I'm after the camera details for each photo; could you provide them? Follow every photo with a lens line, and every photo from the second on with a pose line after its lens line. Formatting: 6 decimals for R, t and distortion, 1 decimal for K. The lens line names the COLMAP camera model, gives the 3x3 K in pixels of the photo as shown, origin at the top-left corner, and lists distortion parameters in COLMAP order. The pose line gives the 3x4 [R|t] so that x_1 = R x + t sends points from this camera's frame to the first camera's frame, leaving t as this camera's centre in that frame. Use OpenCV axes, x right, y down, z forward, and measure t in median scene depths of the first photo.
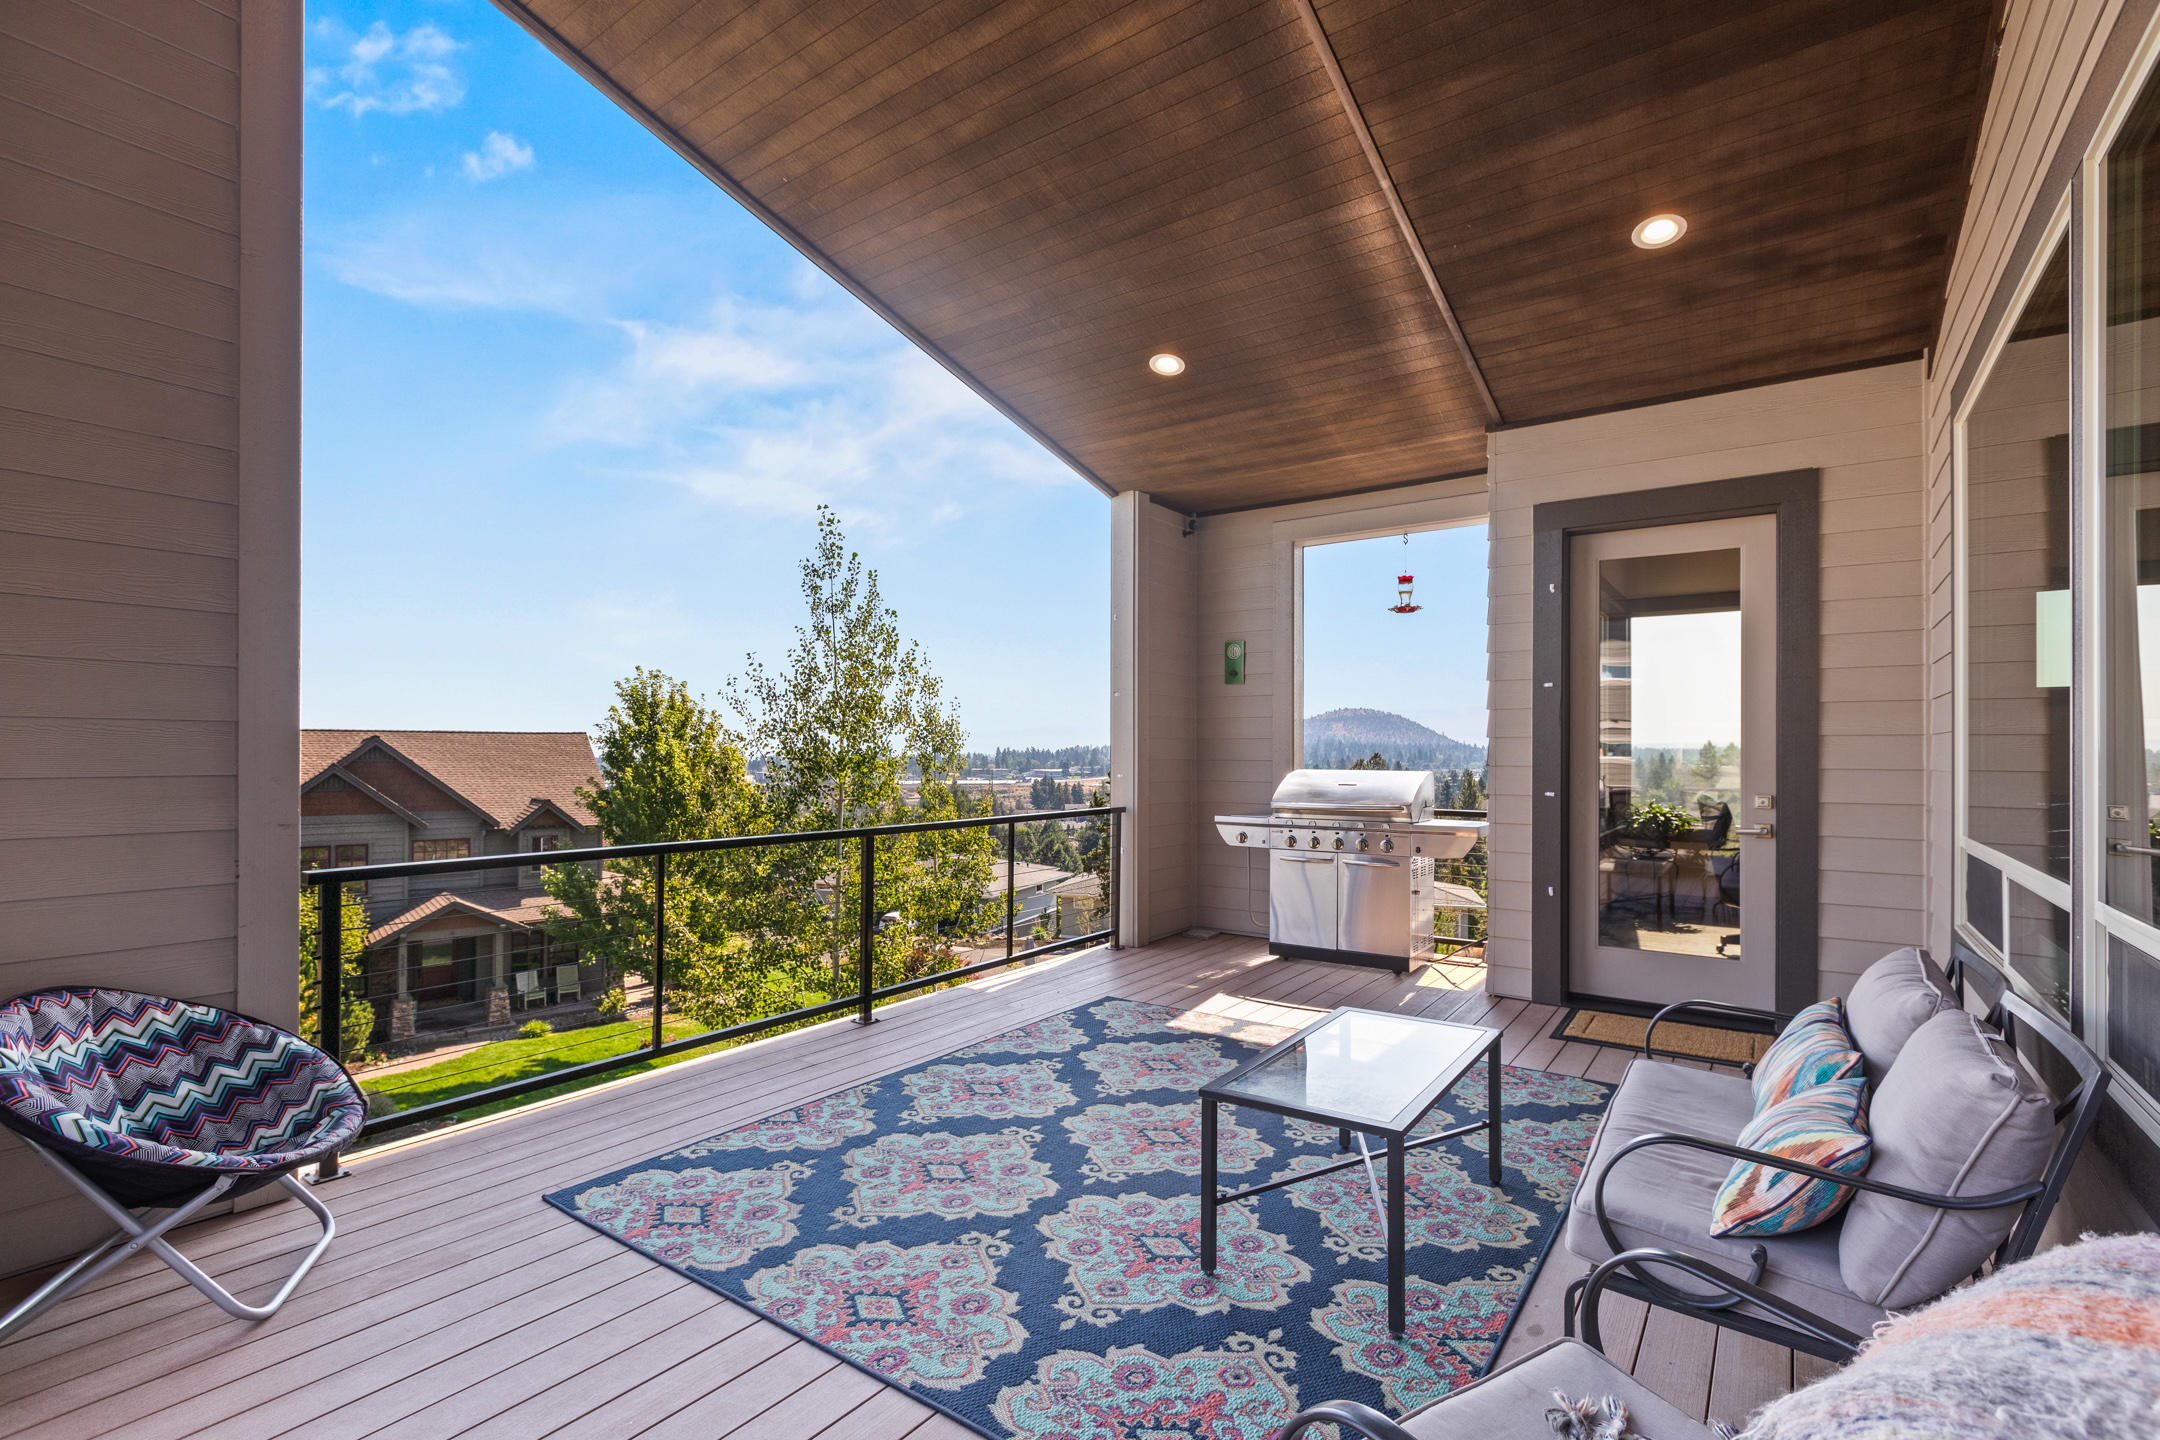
lens RADIAL K [[980.8, 0, 1091.9], [0, 980.8, 733.3], [0, 0, 1]] dist [0.002594, 0.000268]
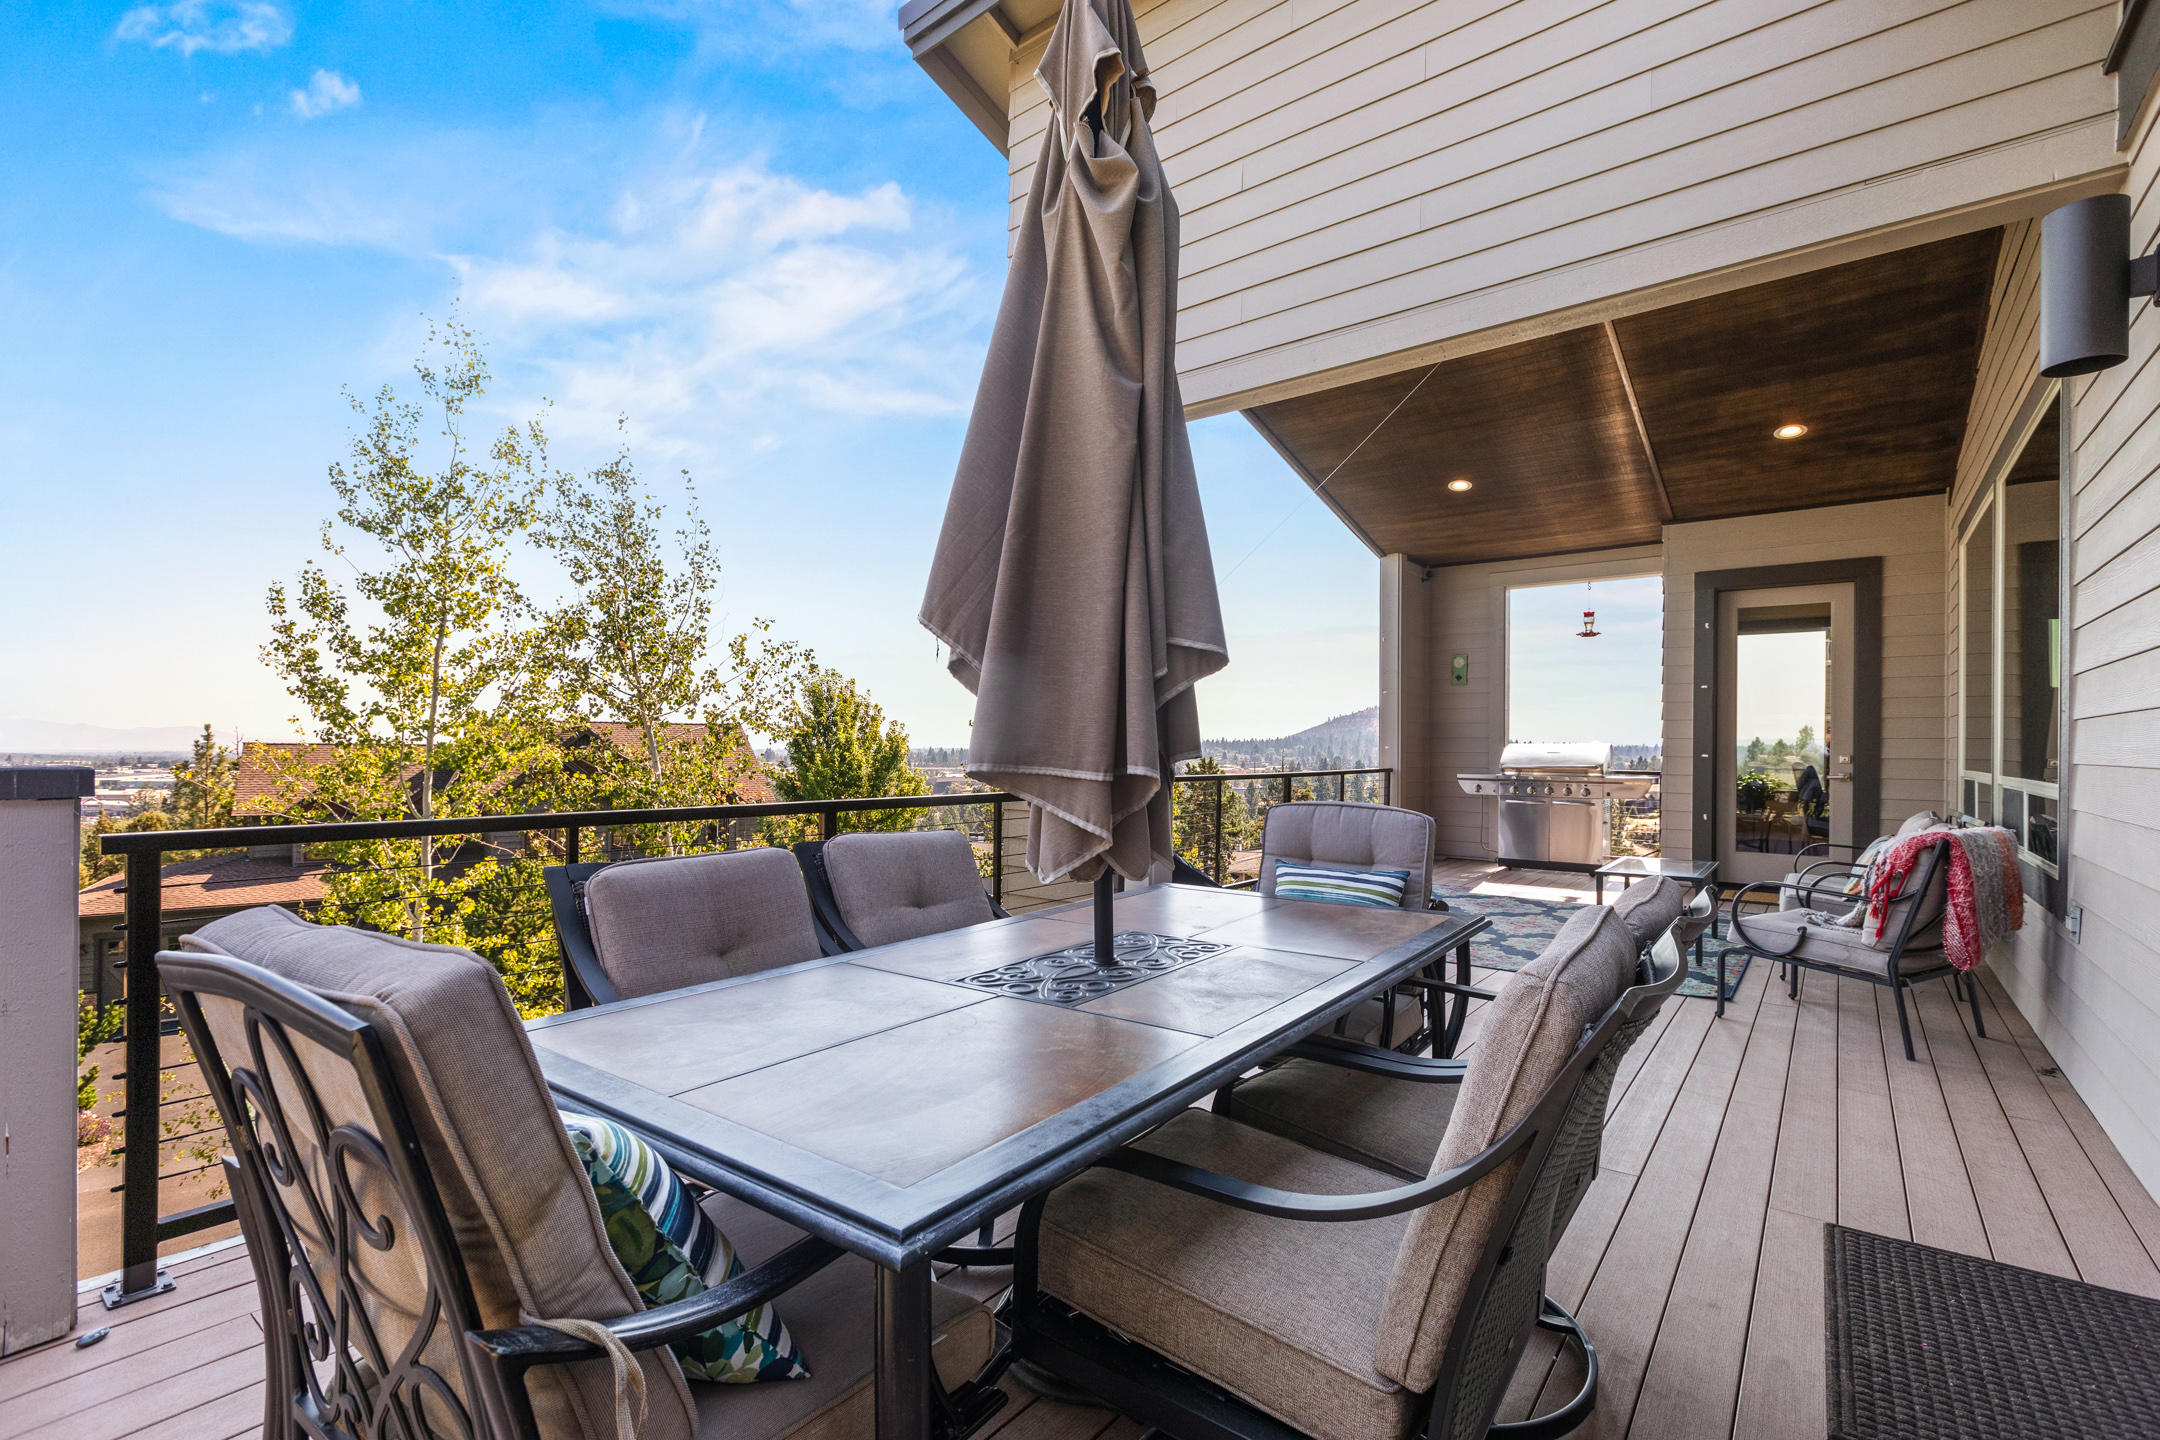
lens RADIAL K [[973.1, 0, 1083.7], [0, 973.1, 733.6], [0, 0, 1]] dist [-0.001337, -0.000135]
pose [[0.999051, 0.003572, -0.043402, -0.514810], [-0.003350, 0.999981, 0.005183, 0.023595], [0.043420, -0.005032, 0.999044, -0.674184]]
